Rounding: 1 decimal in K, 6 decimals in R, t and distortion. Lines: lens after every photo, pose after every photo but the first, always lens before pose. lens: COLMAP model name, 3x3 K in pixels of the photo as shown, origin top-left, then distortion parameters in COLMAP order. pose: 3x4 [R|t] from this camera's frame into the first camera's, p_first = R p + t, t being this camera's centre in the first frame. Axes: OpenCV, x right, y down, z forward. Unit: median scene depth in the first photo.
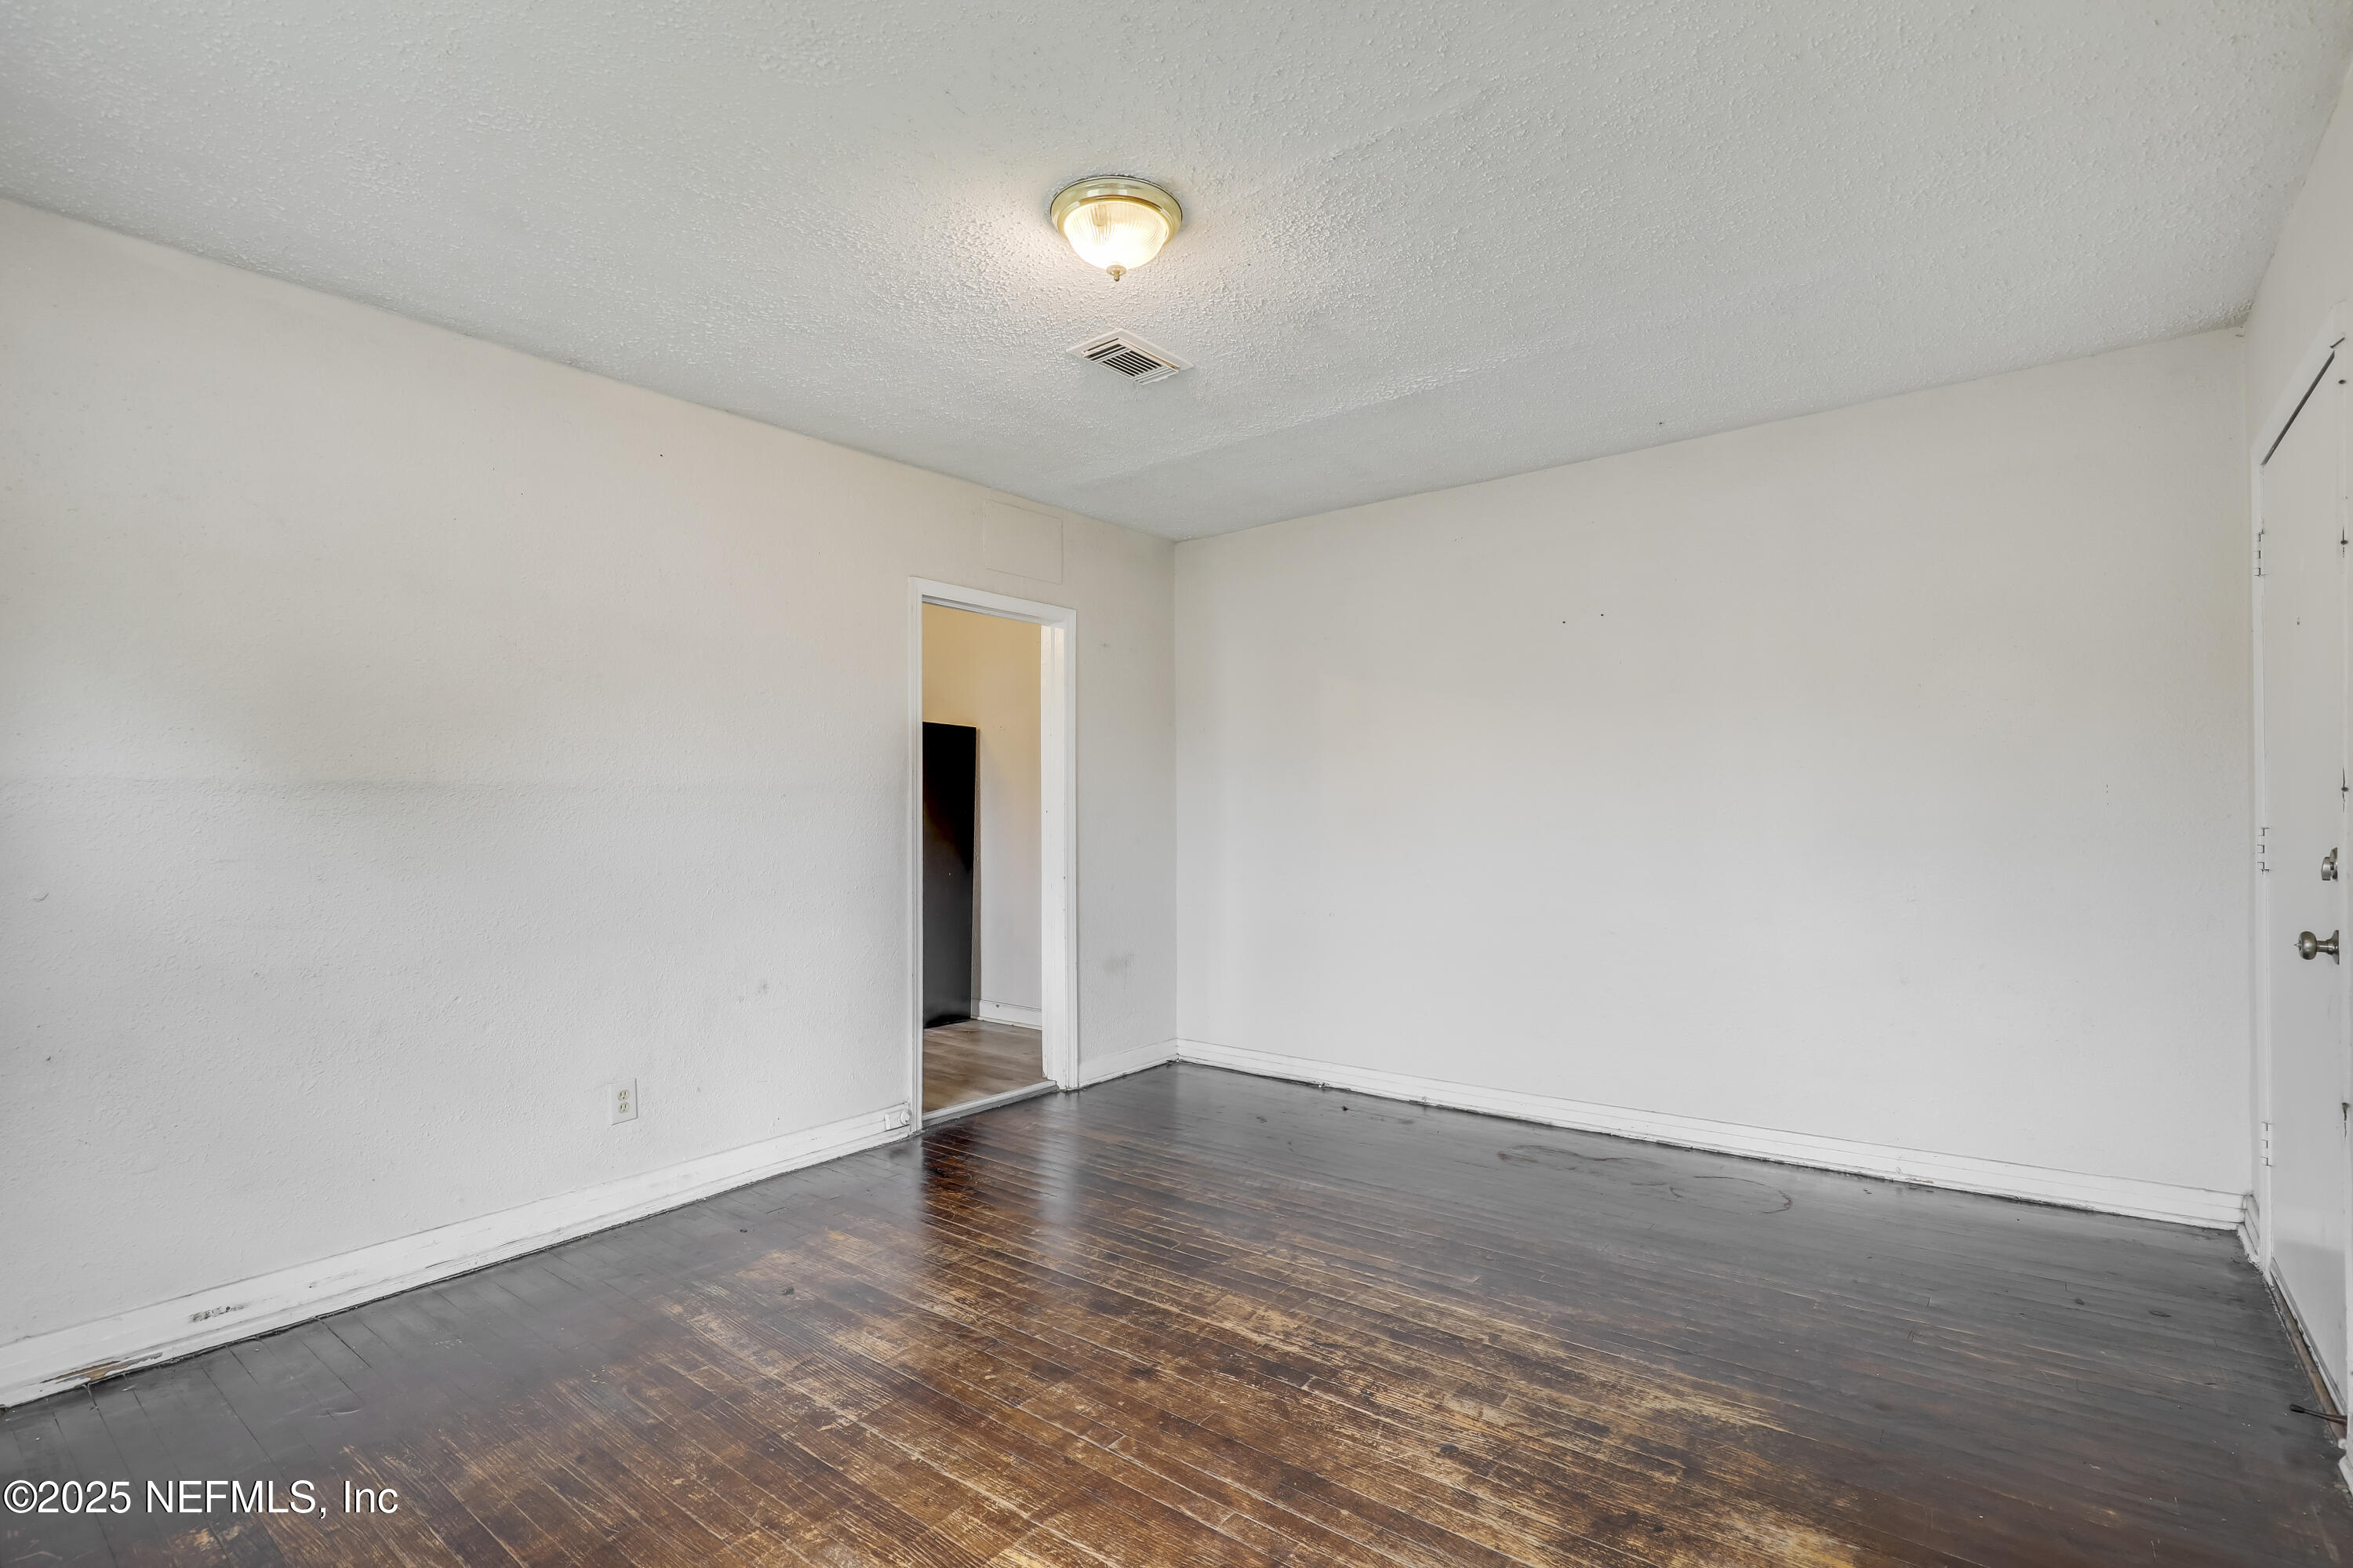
lens RADIAL K [[1081.6, 0, 1200.4], [0, 1081.6, 775.1], [0, 0, 1]] dist [-0.023662, 0.007820]
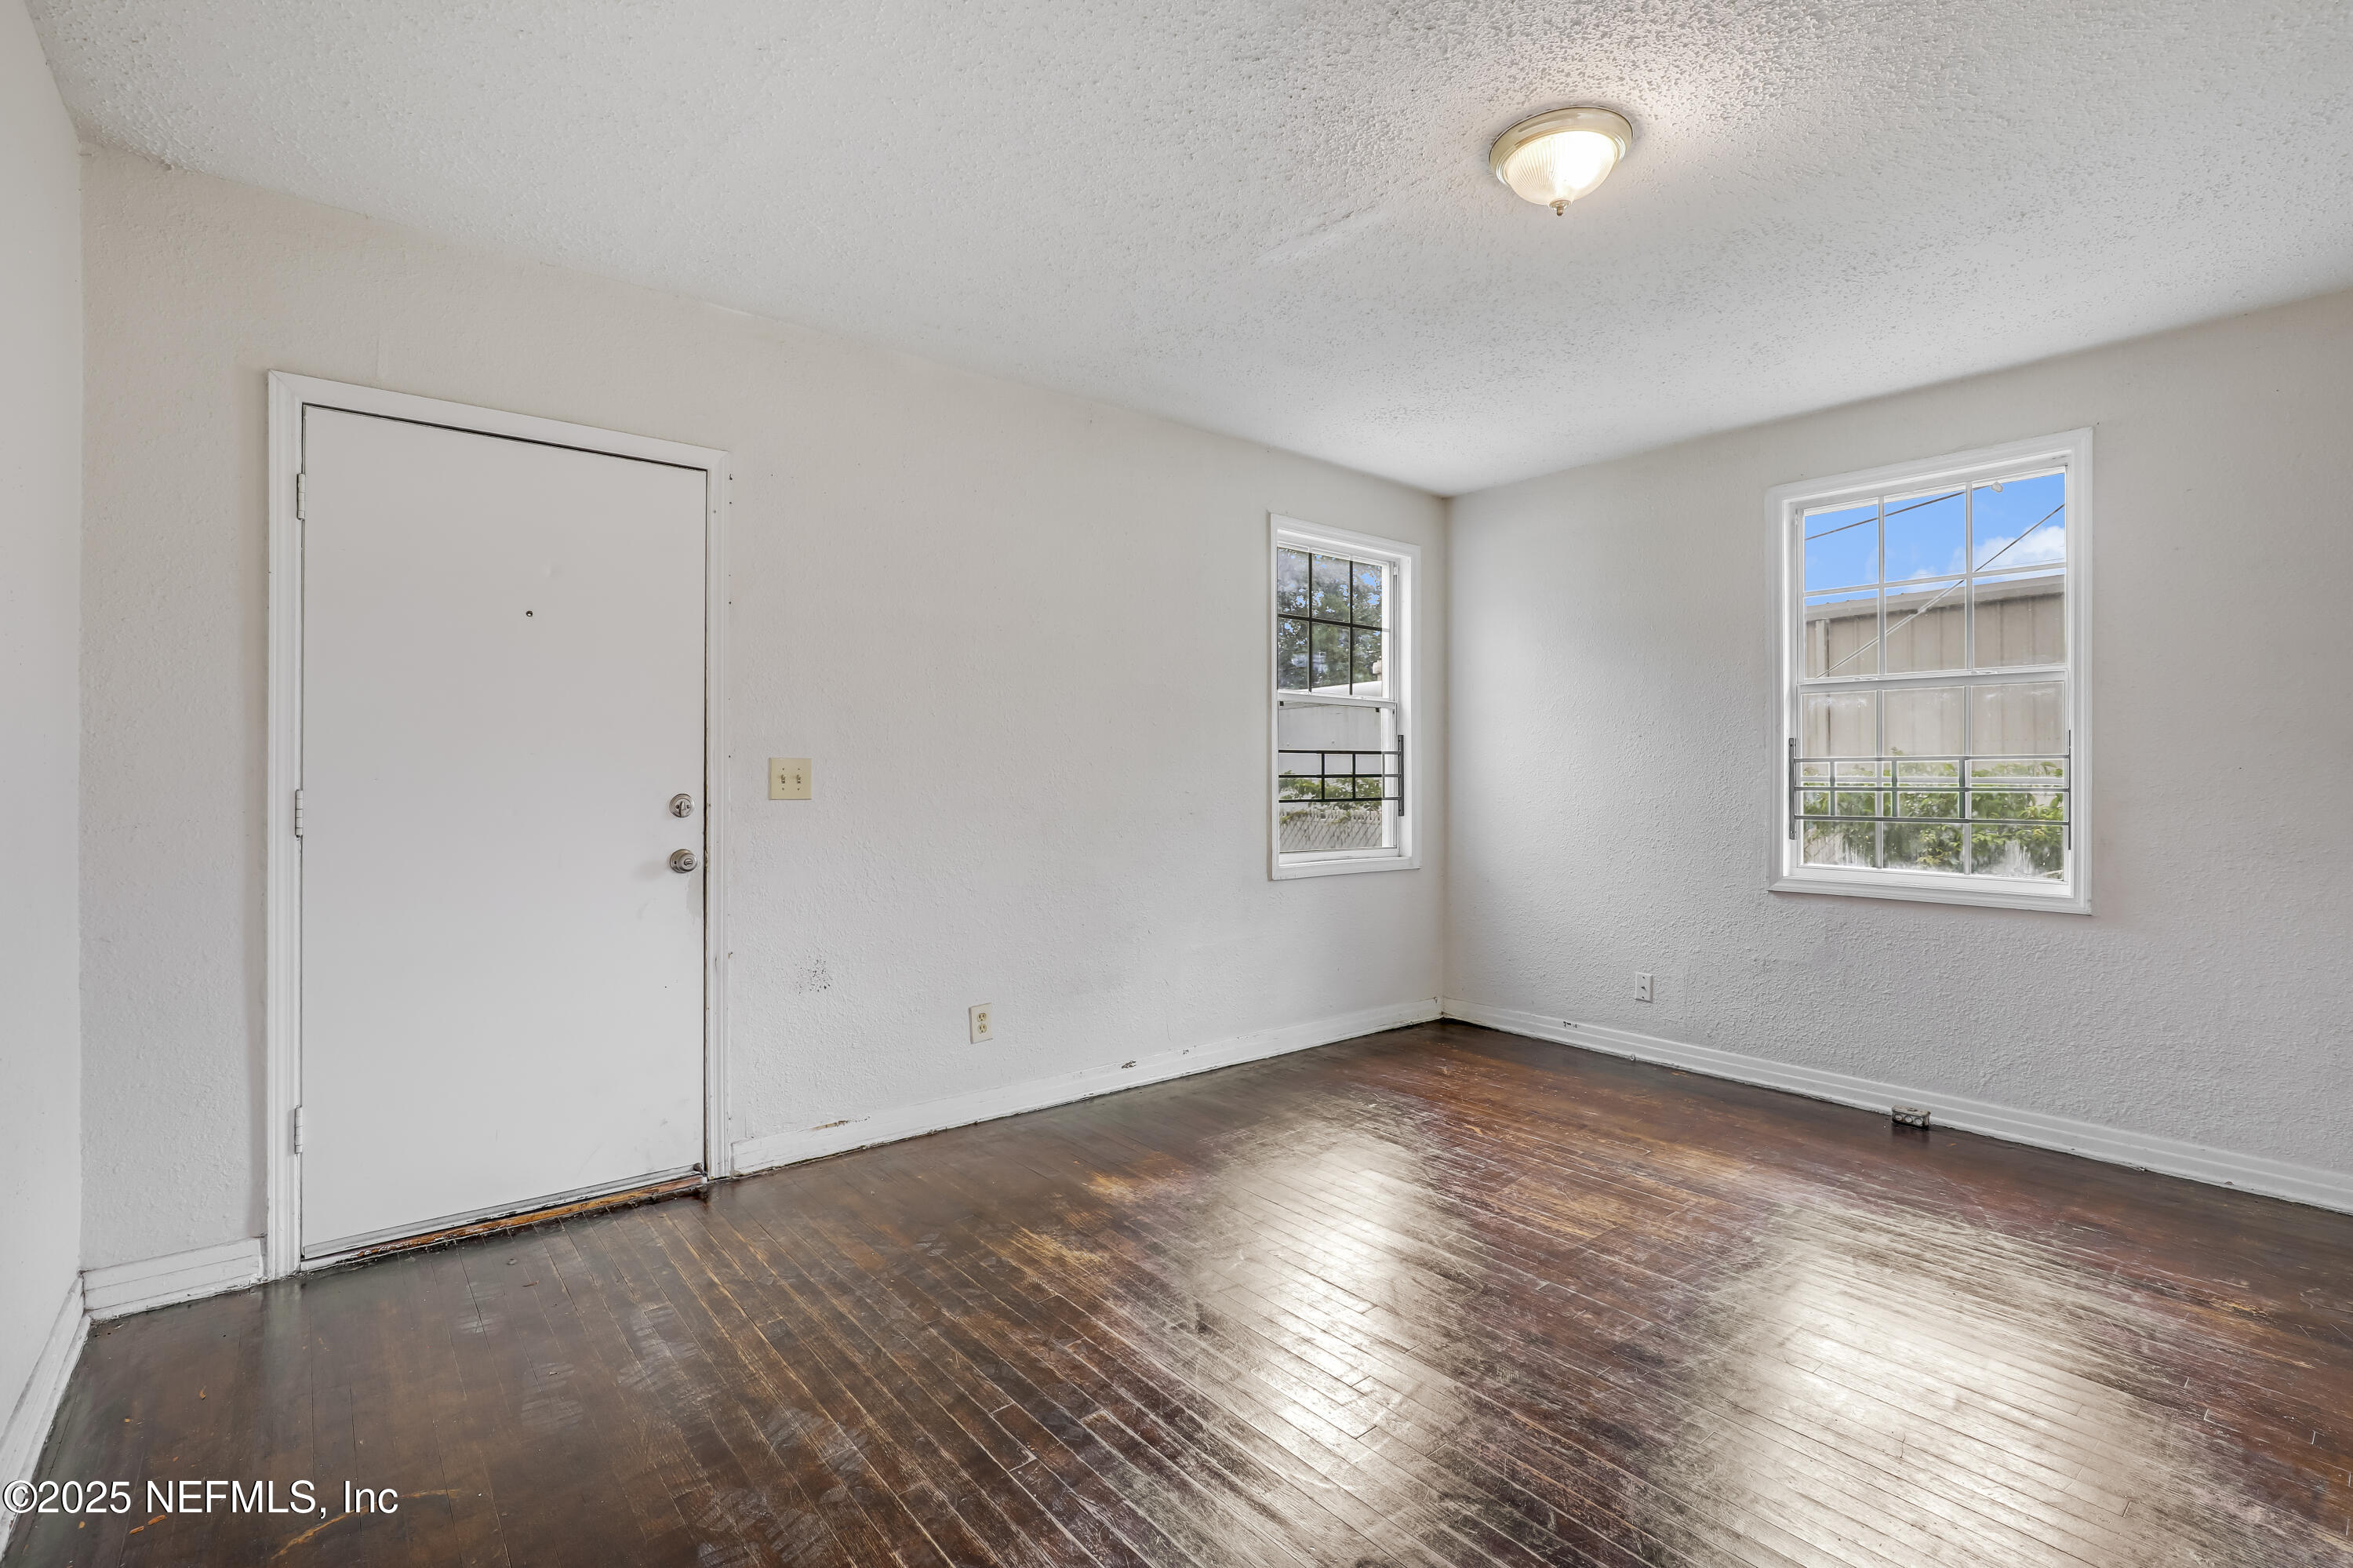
lens RADIAL K [[1081.6, 0, 1200.4], [0, 1081.6, 775.1], [0, 0, 1]] dist [-0.023662, 0.007820]
pose [[-0.978409, 0.004668, 0.206625, 0.038992], [-0.000712, 0.999663, -0.025955, 0.064529], [-0.206676, -0.025541, -0.978076, 1.887767]]
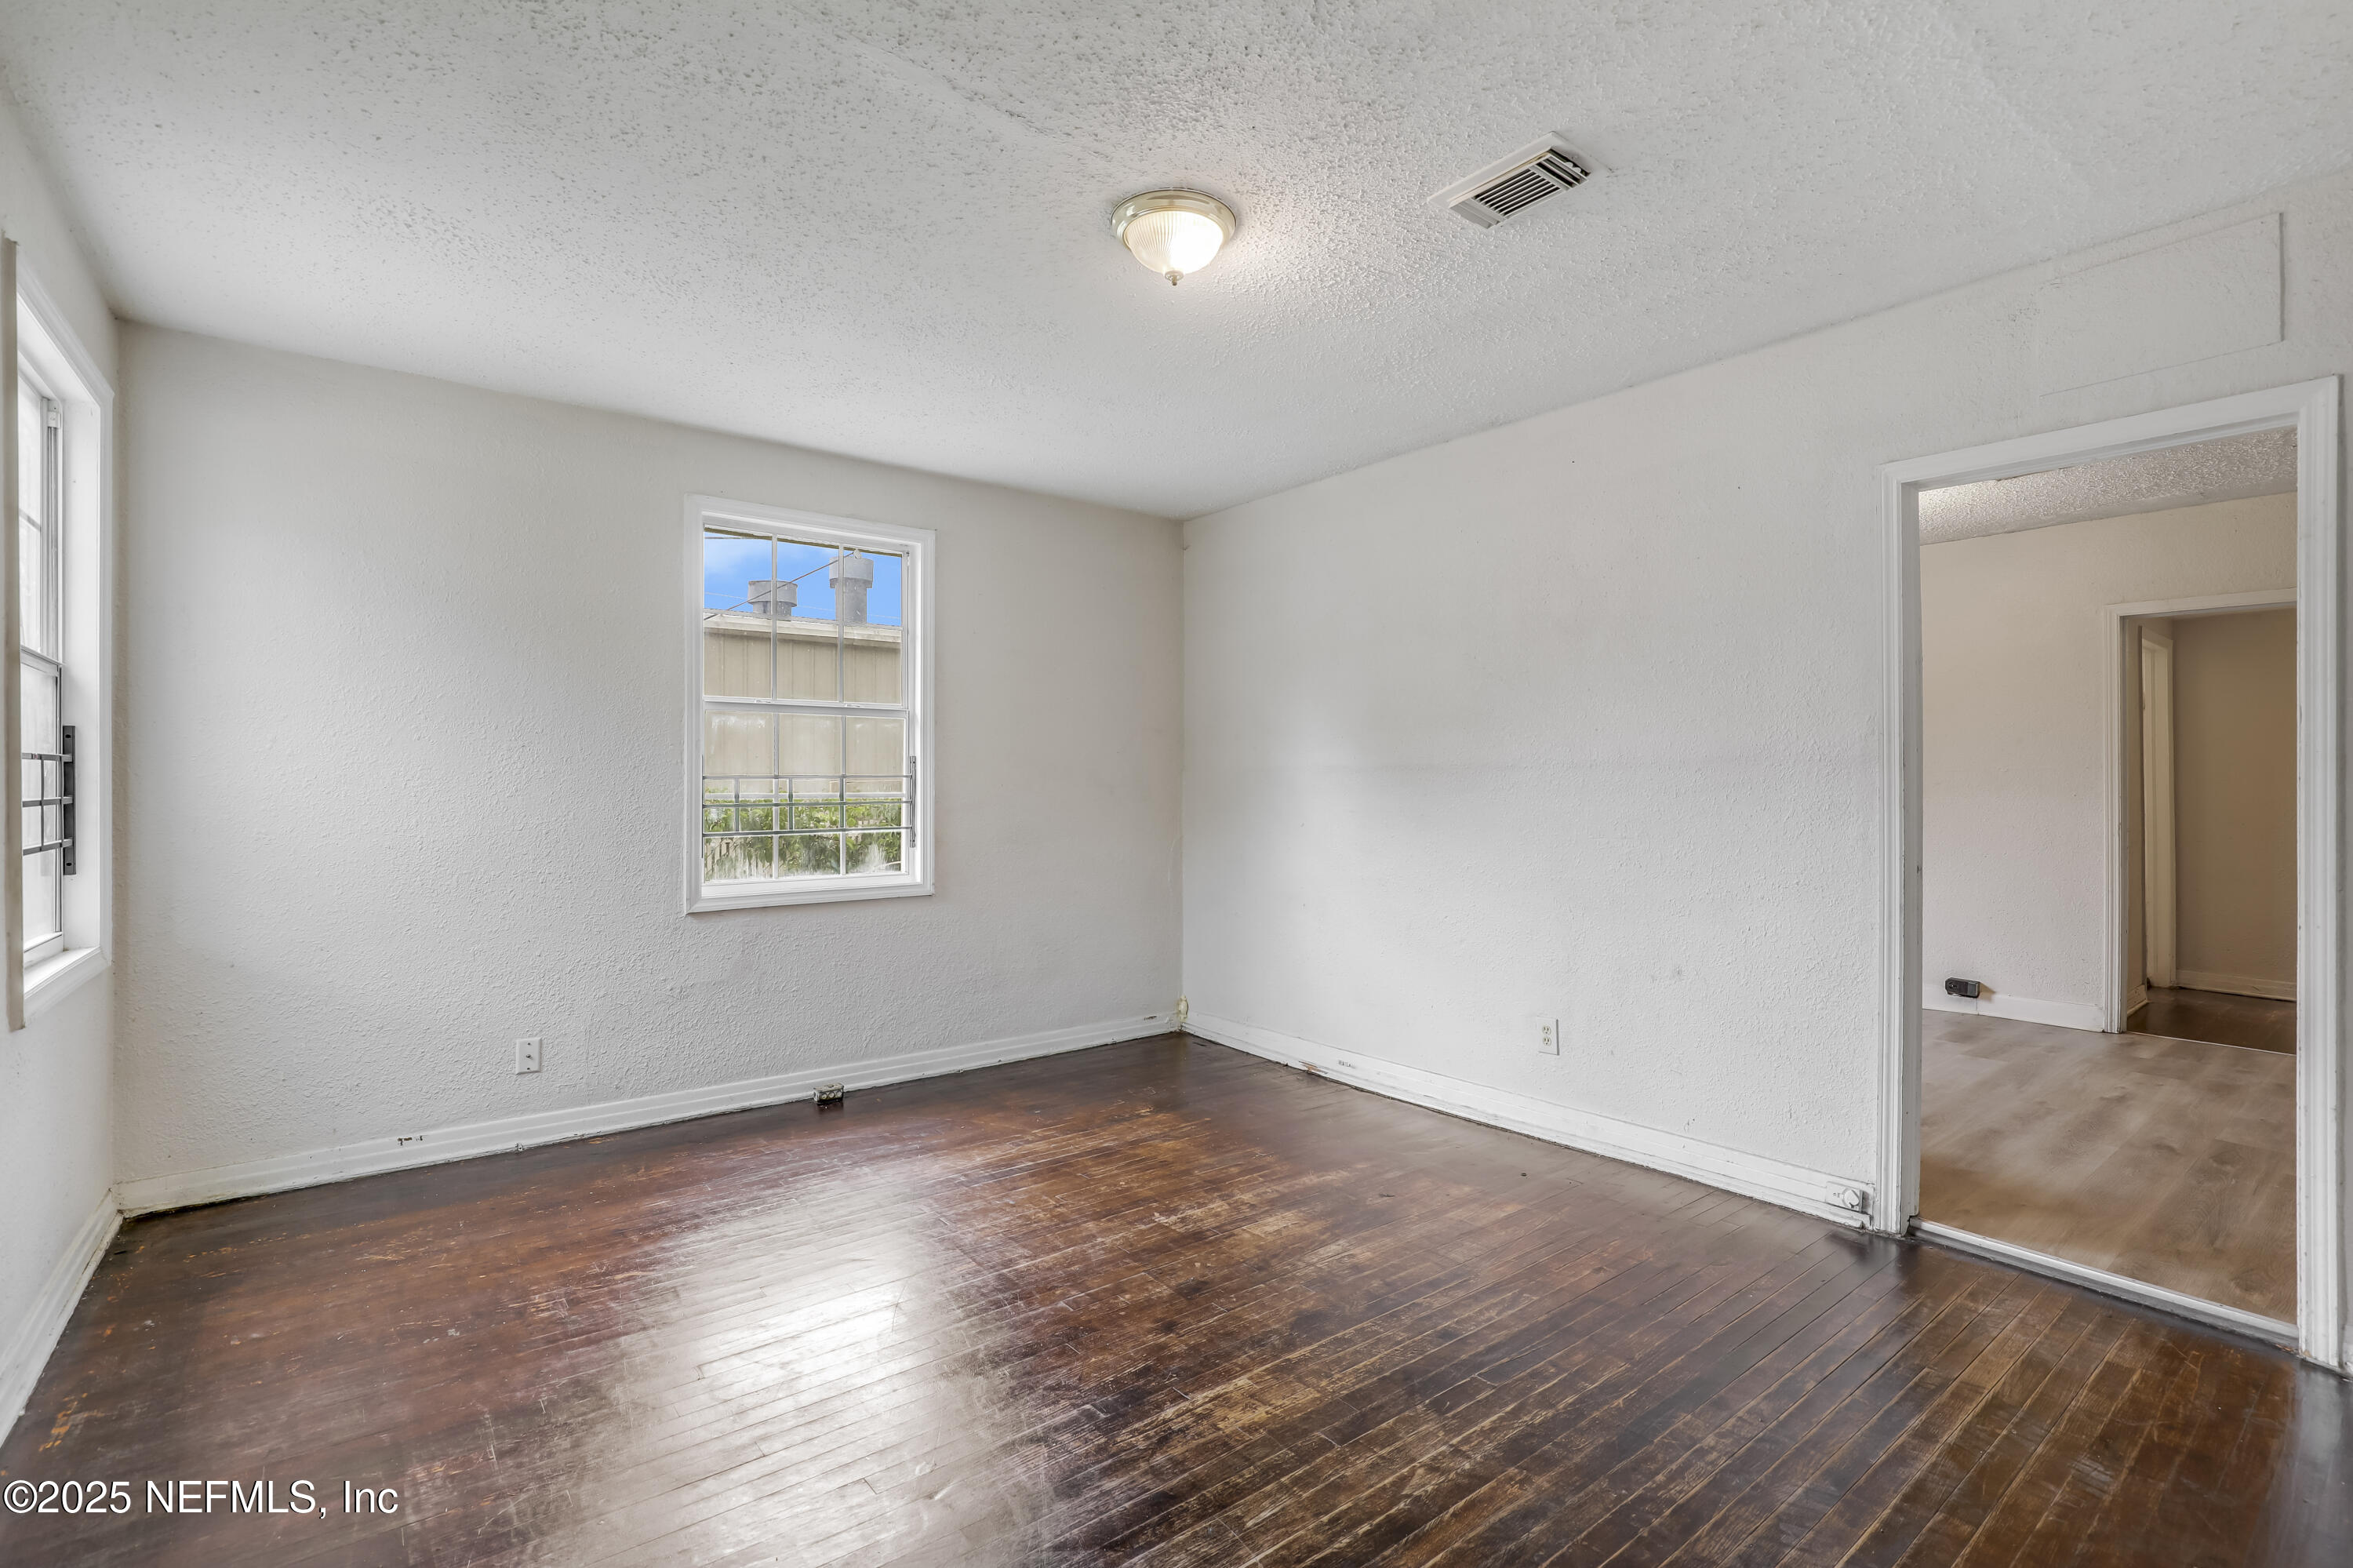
lens RADIAL K [[1081.6, 0, 1200.4], [0, 1081.6, 775.1], [0, 0, 1]] dist [-0.023662, 0.007820]
pose [[-0.225889, 0.001951, -0.974151, 0.890143], [0.028398, 0.999586, -0.004583, 0.024371], [0.973739, -0.028700, -0.225851, 1.194207]]
